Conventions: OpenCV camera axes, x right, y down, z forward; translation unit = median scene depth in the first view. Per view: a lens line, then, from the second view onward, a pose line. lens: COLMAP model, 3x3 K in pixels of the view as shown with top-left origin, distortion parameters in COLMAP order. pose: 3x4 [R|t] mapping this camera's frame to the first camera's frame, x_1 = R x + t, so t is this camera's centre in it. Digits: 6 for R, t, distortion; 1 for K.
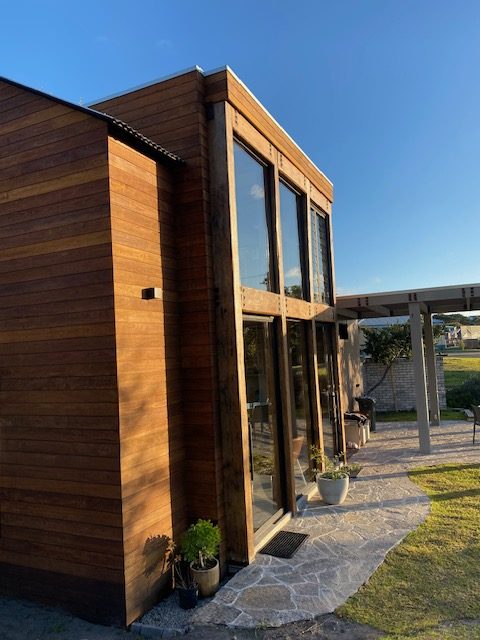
lens RADIAL K [[482.7, 0, 238.9], [0, 482.7, 322.6], [0, 0, 1]] dist [0.009490, -0.008470]
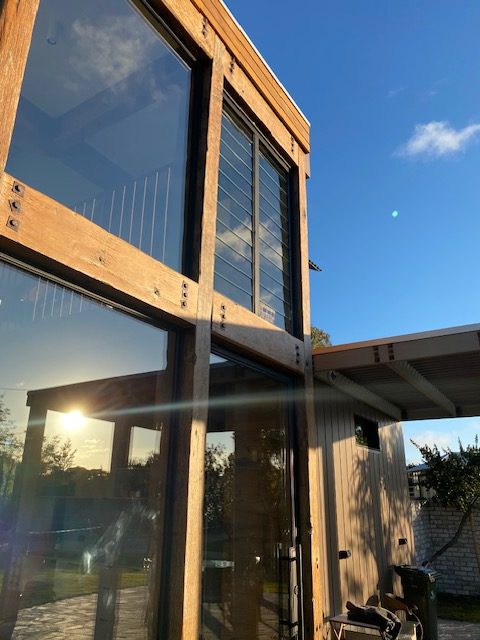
lens RADIAL K [[482.7, 0, 240.7], [0, 482.7, 315.6], [0, 0, 1]] dist [0.009490, -0.008470]
pose [[0.989342, 0.015373, -0.144799, 0.140742], [-0.056876, 0.956217, -0.287080, 0.053533], [0.134046, 0.292256, 0.946899, 0.385245]]
